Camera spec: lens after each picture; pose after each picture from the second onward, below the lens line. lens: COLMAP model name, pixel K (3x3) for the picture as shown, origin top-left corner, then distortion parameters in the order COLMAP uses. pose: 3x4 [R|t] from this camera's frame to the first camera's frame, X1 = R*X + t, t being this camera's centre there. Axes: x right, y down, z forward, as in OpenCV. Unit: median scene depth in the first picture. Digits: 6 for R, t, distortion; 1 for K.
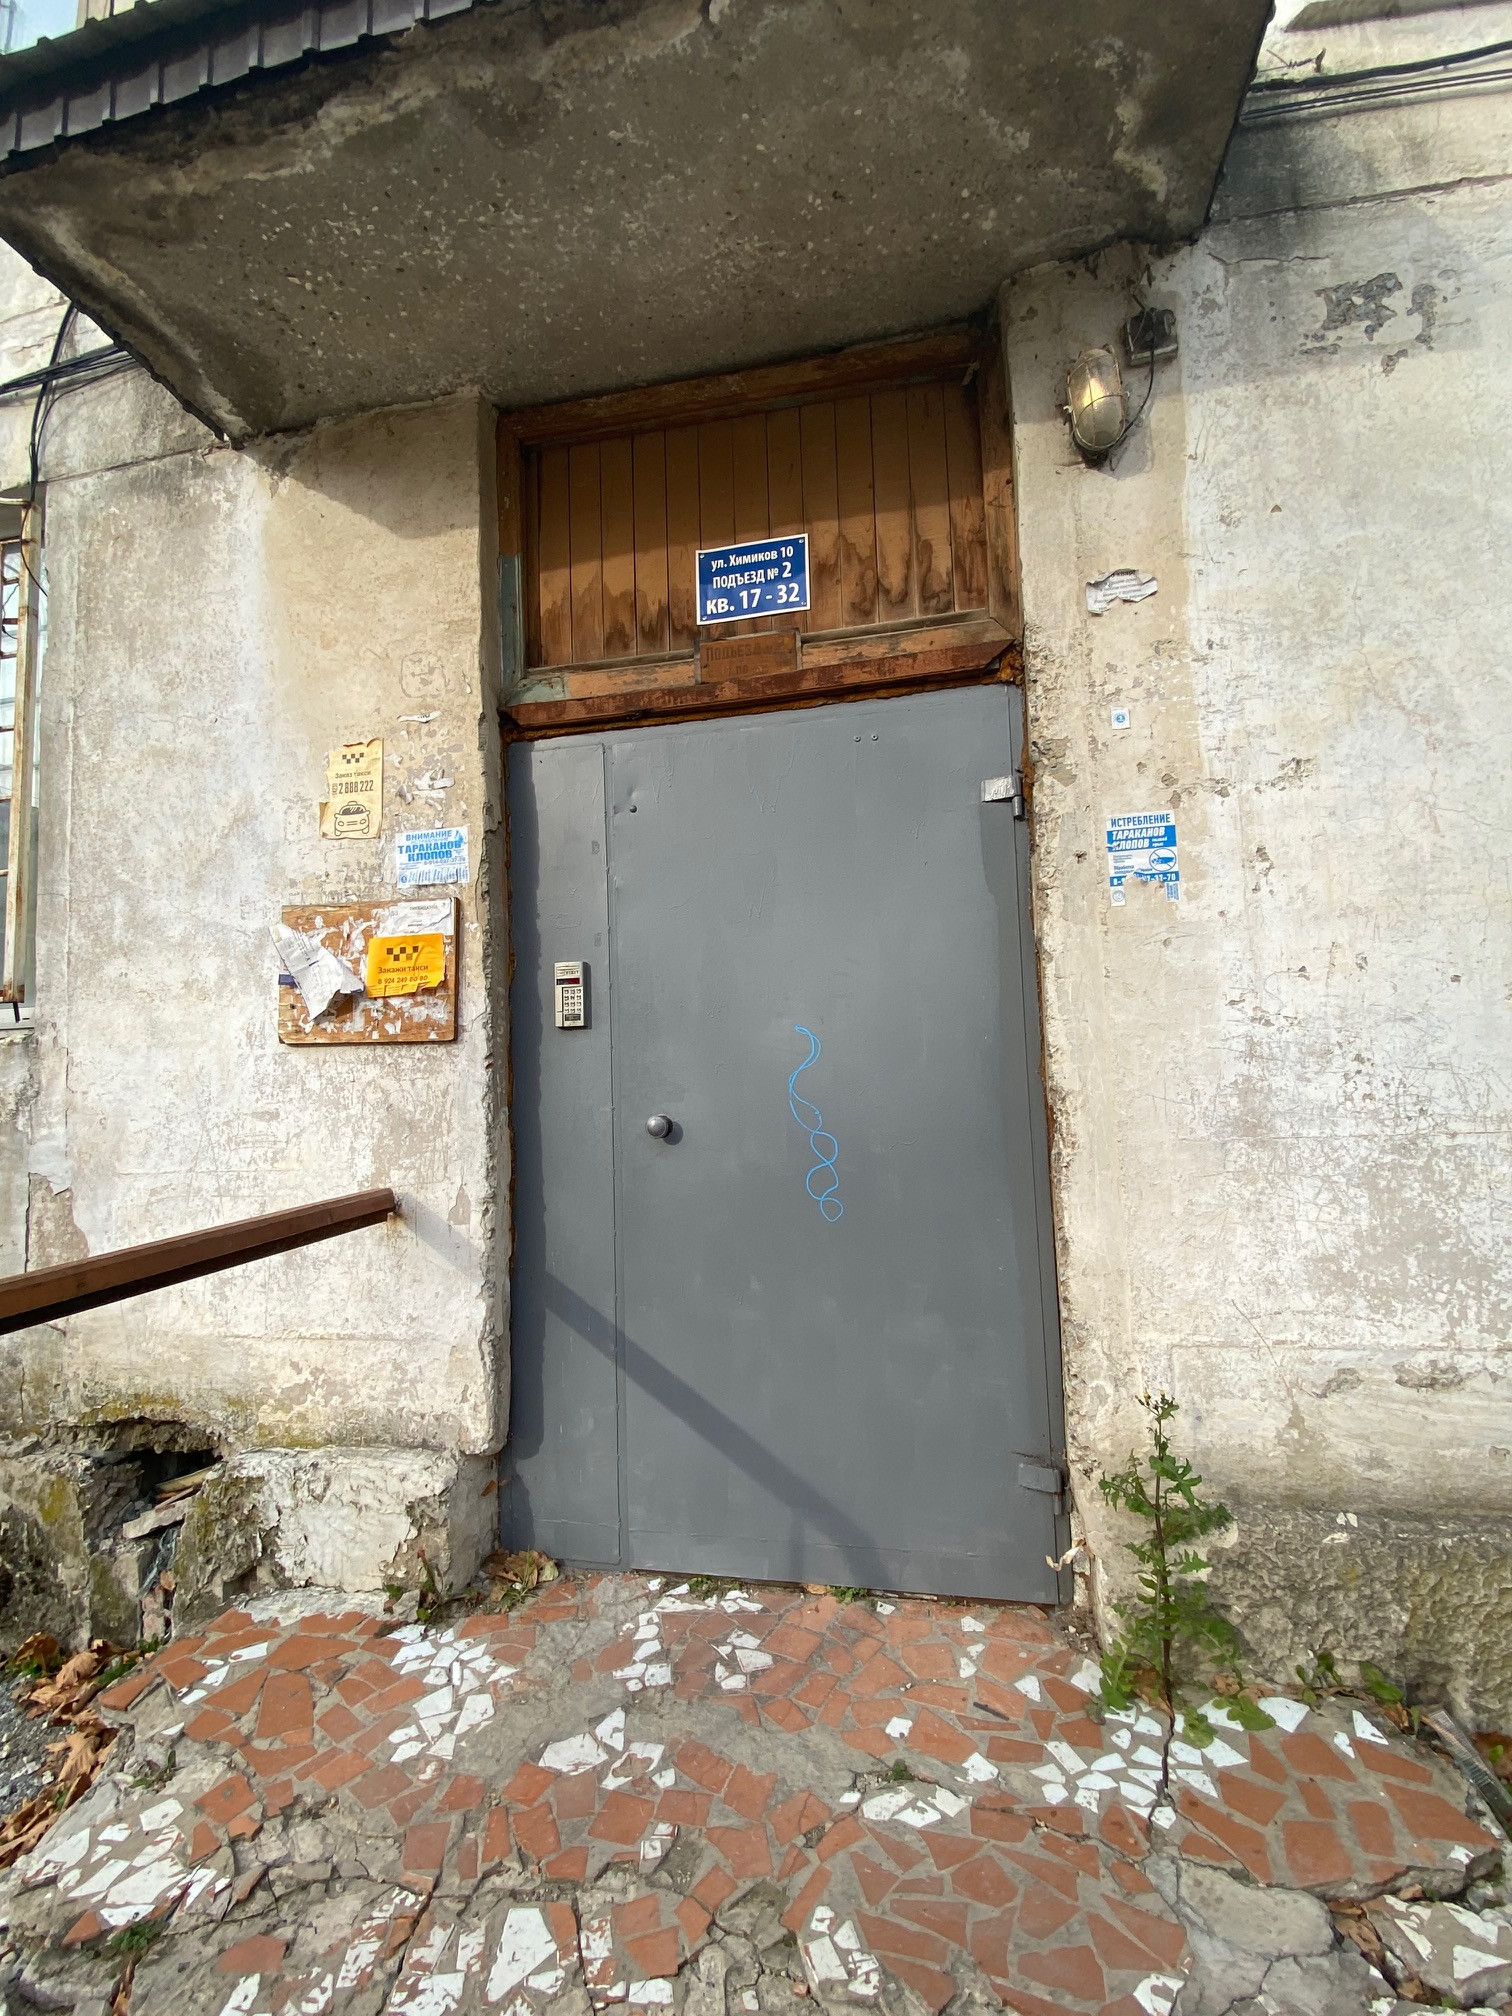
lens RADIAL K [[888.8, 0, 747.5], [0, 888.8, 1008.6], [0, 0, 1]] dist [-0.043526, -0.000915]
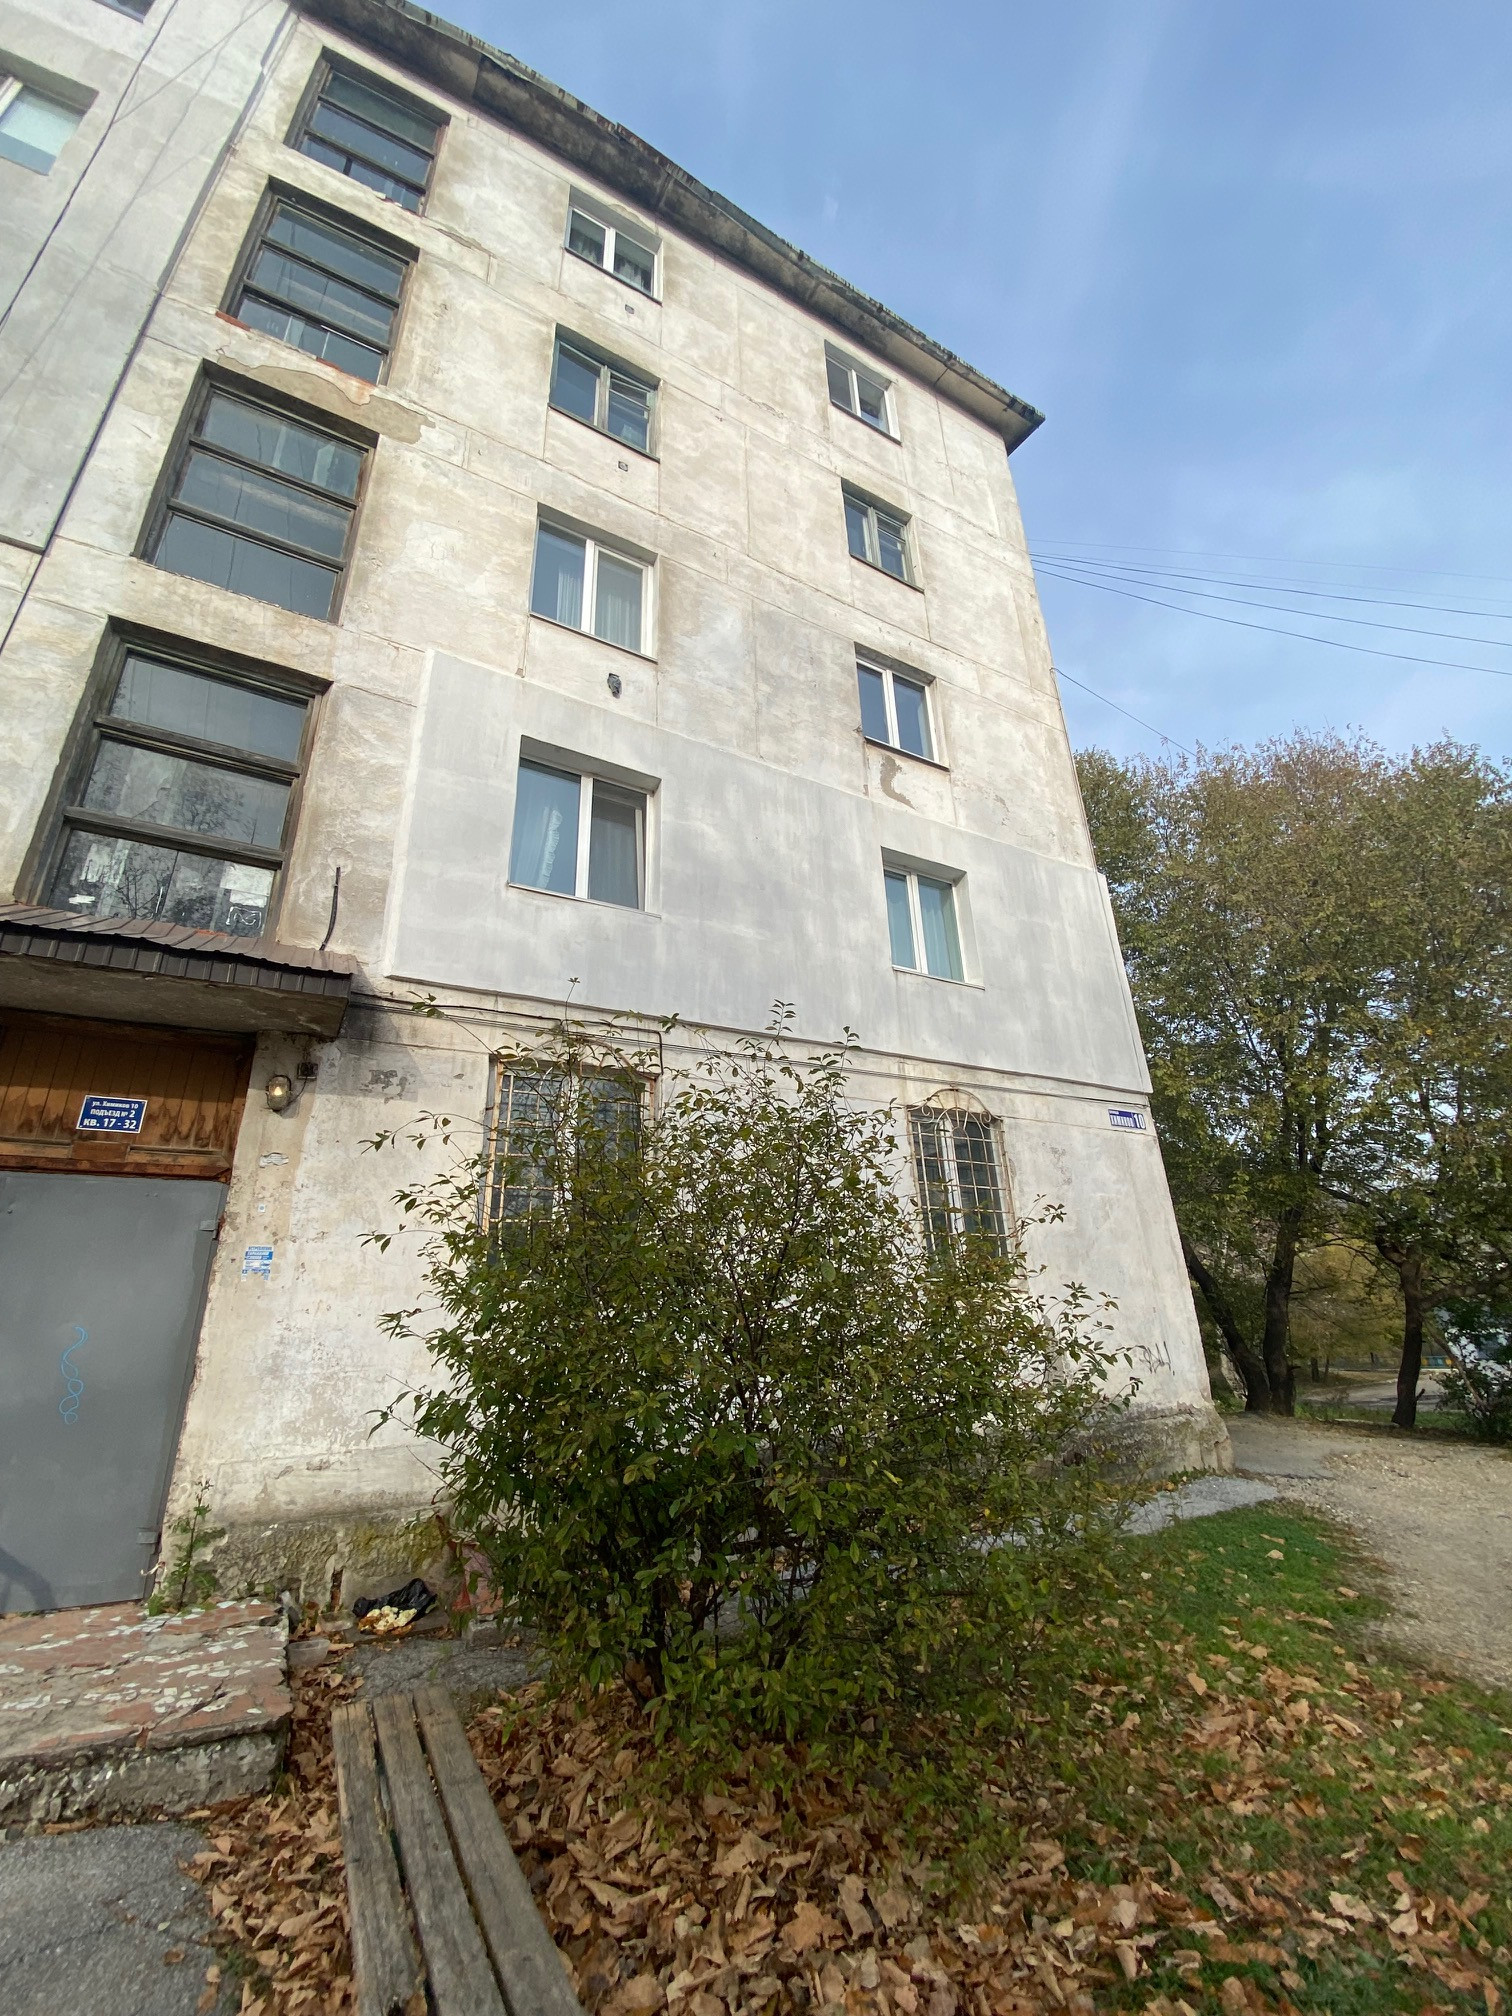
lens RADIAL K [[825.3, 0, 770.8], [0, 825.3, 997.4], [0, 0, 1]] dist [-0.010740, -0.002003]
pose [[0.740850, 0.249528, 0.623601, -0.151123], [-0.045235, 0.944859, -0.324337, -0.196348], [-0.670146, 0.212077, 0.711286, -1.984429]]
